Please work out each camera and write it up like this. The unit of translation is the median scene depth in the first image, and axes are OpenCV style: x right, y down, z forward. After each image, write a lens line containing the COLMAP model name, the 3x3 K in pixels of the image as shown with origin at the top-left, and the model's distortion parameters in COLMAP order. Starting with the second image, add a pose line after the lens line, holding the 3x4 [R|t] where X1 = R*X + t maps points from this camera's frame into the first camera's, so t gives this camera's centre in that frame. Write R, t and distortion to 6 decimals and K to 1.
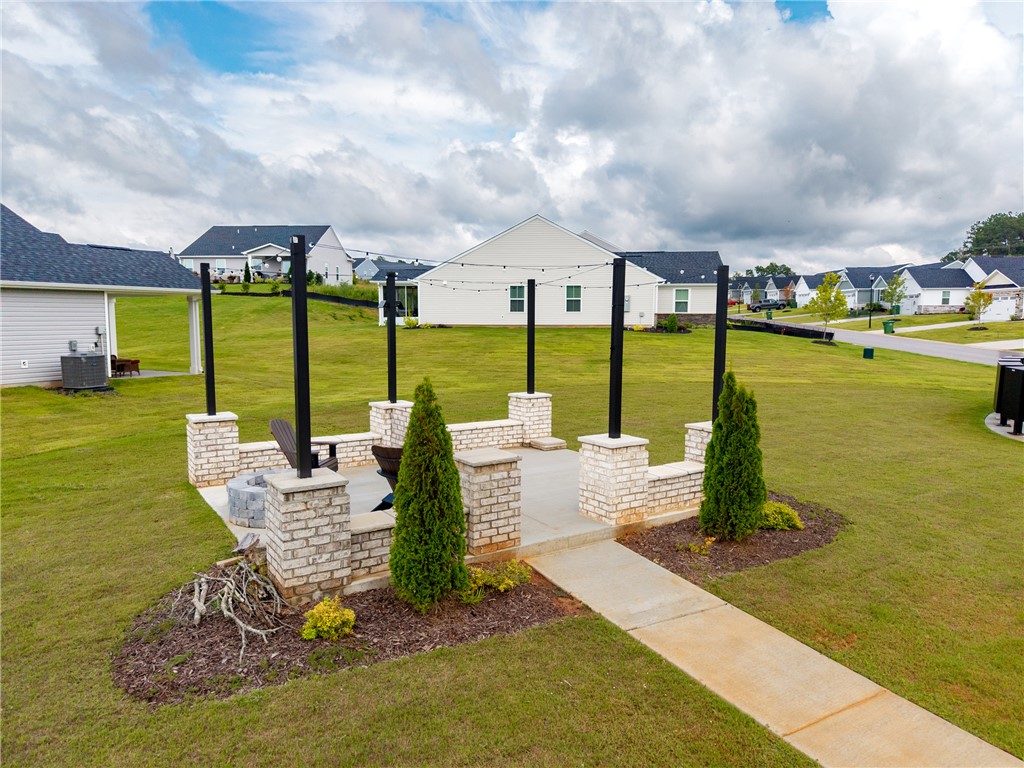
lens RADIAL K [[702.1, 0, 516.0], [0, 702.1, 383.6], [0, 0, 1]] dist [0.028154, -0.030183]
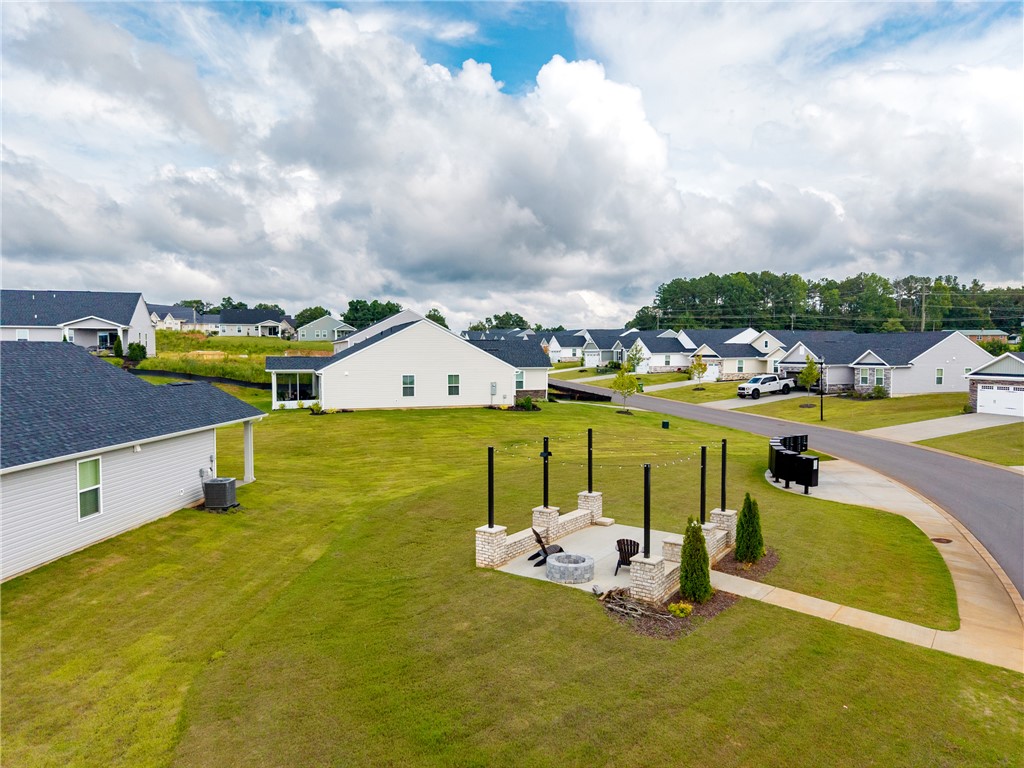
lens RADIAL K [[702.1, 0, 516.0], [0, 702.1, 383.6], [0, 0, 1]] dist [0.028154, -0.030183]
pose [[0.918434, -0.026037, 0.394717, -0.153350], [0.043832, 0.998385, -0.036133, -0.036709], [-0.393139, 0.050487, 0.918092, -0.087395]]
